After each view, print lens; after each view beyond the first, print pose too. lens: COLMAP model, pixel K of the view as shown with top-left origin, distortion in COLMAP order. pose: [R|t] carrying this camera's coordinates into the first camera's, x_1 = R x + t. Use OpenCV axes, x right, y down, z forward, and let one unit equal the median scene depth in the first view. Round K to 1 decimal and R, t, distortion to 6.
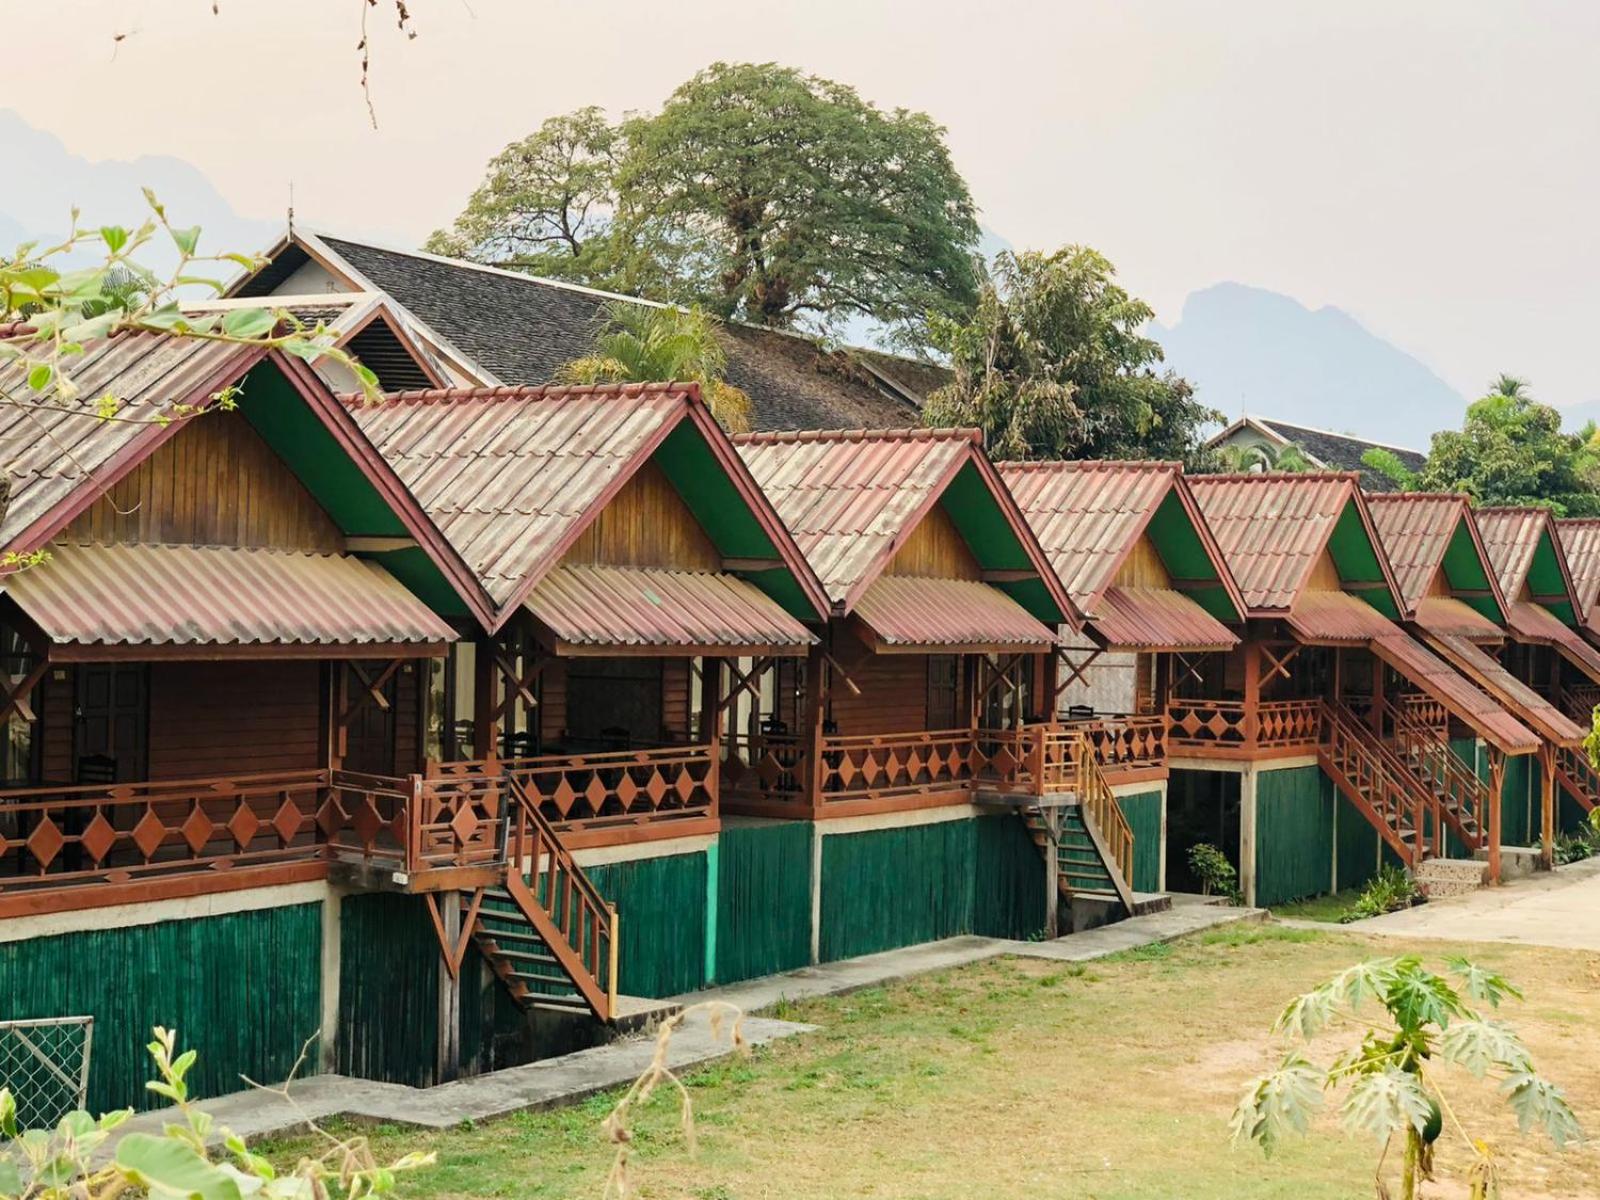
lens RADIAL K [[2652.1, 0, 800.0], [0, 2652.1, 600.0], [0, 0, 1]] dist [-0.038102, 1.935798]
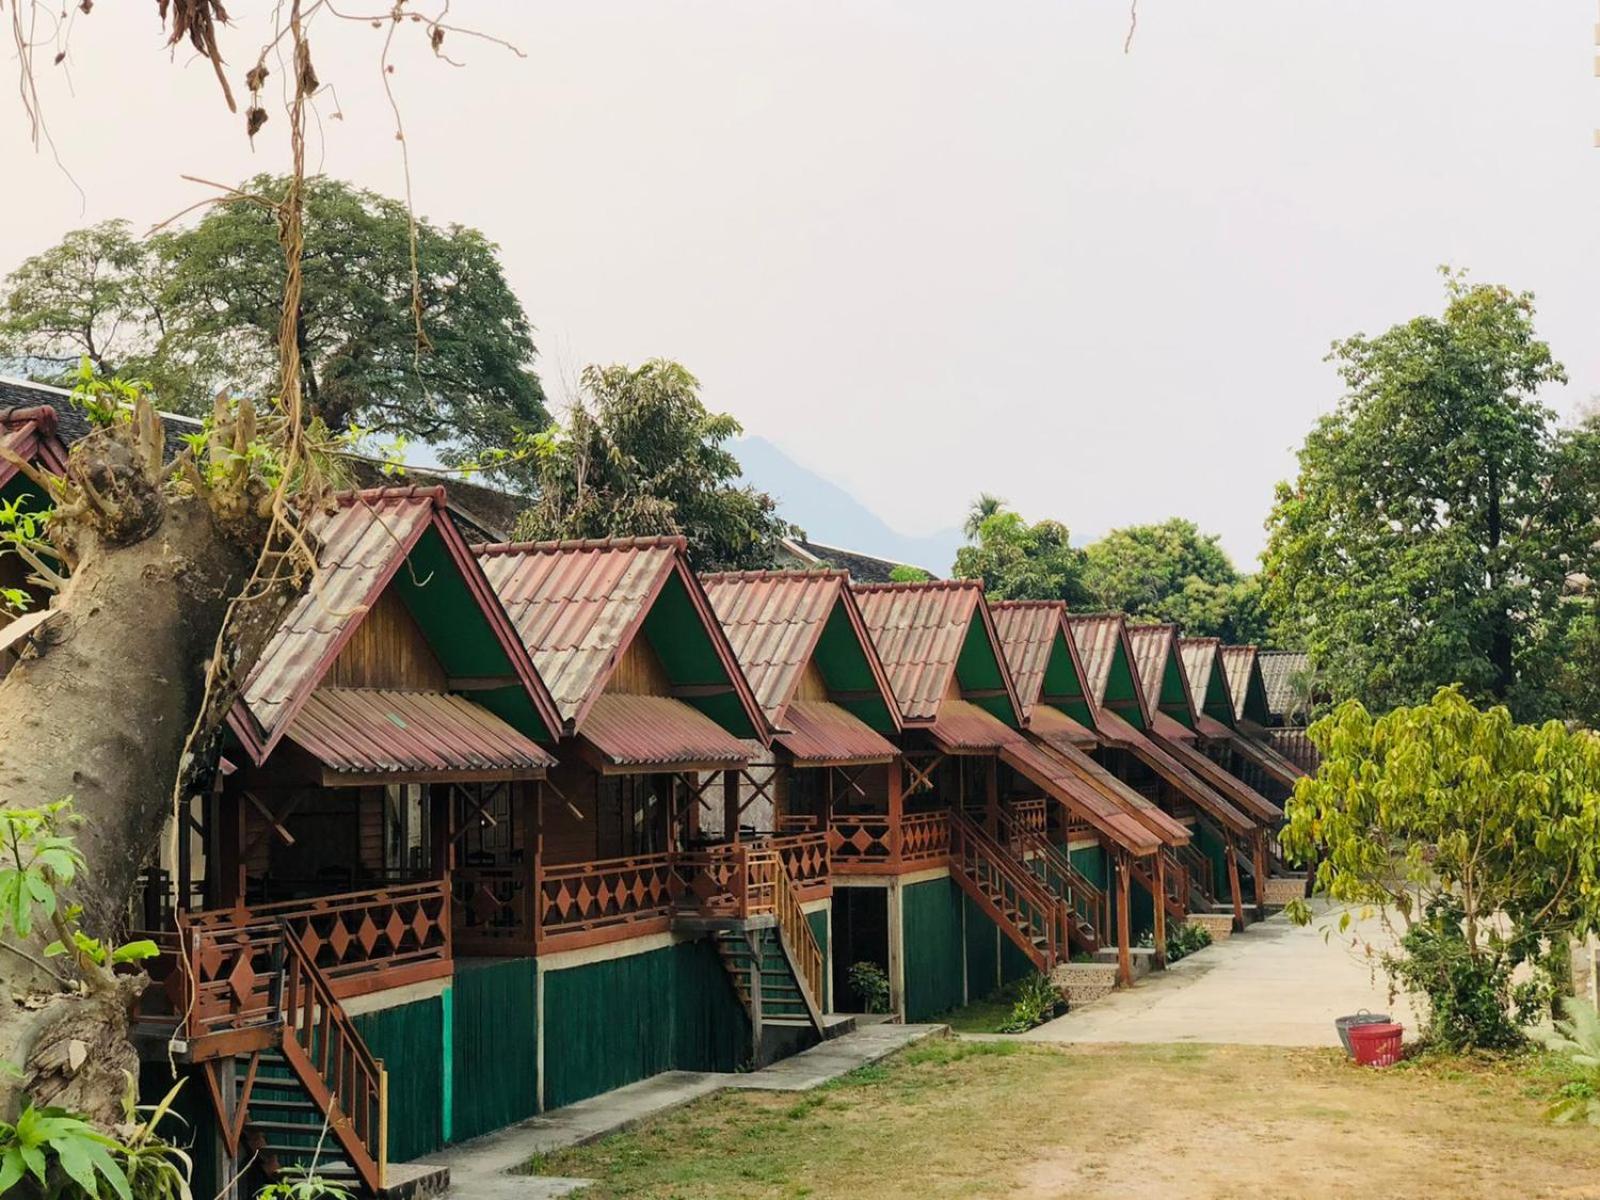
lens RADIAL K [[2652.1, 0, 800.0], [0, 2652.1, 600.0], [0, 0, 1]] dist [-0.038102, 1.935798]
pose [[0.977319, -0.026062, 0.210162, -0.081524], [0.036484, 0.998281, -0.045868, 0.003292], [-0.208606, 0.052496, 0.976590, 0.051173]]
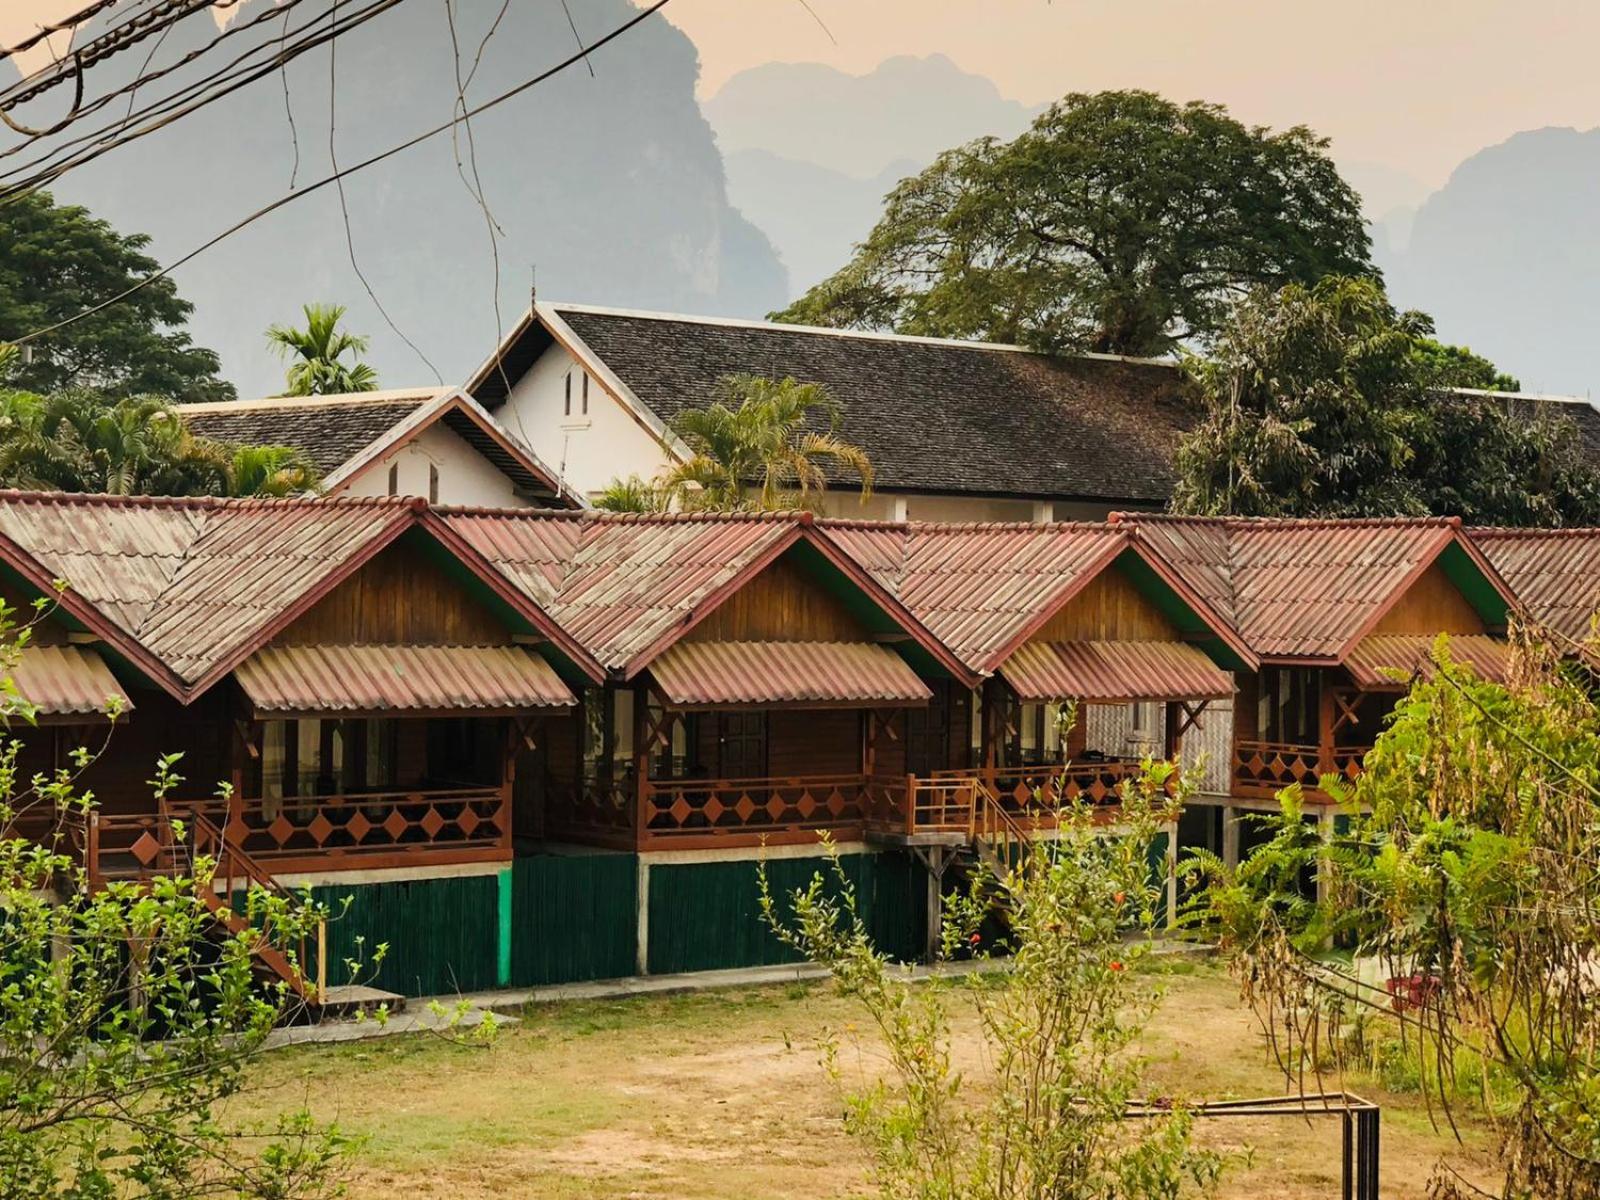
lens RADIAL K [[3073.3, 0, 800.0], [0, 3073.3, 600.0], [0, 0, 1]] dist [-0.171416, 3.284217]
pose [[0.943569, -0.004947, -0.331139, 0.438643], [0.006223, 0.999977, 0.002793, -0.026760], [0.331118, -0.004696, 0.943578, -0.215131]]
